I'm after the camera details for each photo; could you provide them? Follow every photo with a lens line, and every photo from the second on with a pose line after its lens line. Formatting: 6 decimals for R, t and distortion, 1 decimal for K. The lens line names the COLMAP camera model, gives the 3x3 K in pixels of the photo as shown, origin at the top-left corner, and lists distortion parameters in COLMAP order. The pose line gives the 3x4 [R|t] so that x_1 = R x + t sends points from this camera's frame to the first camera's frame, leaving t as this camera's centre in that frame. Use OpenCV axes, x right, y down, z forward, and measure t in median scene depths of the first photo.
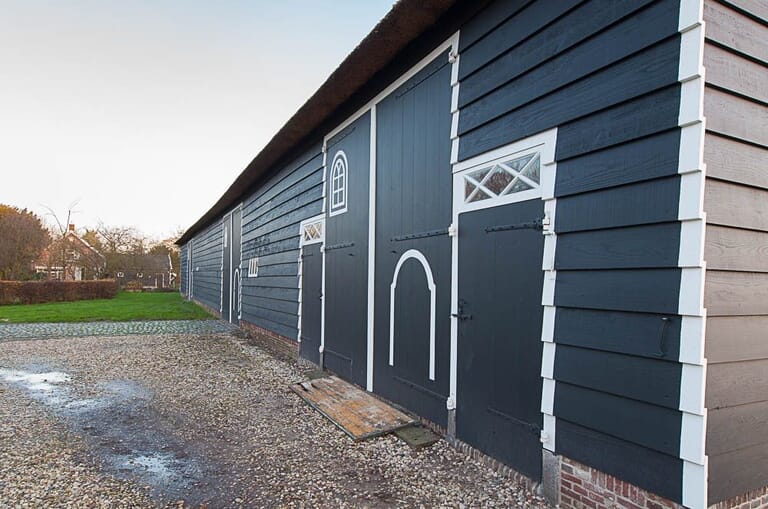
lens RADIAL K [[461.8, 0, 384.0], [0, 461.8, 254.5], [0, 0, 1]] dist [-0.001106, -0.000244]
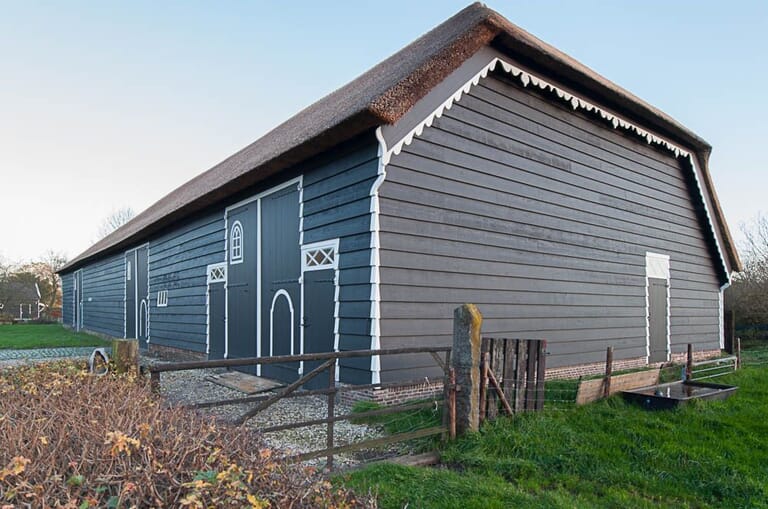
lens RADIAL K [[487.2, 0, 385.2], [0, 487.2, 307.0], [0, 0, 1]] dist [0.019724, -0.000030]
pose [[0.979932, -0.006967, 0.199210, 0.057059], [-0.003008, 0.998758, 0.049730, -0.027403], [-0.199309, -0.049331, 0.978694, -0.660034]]
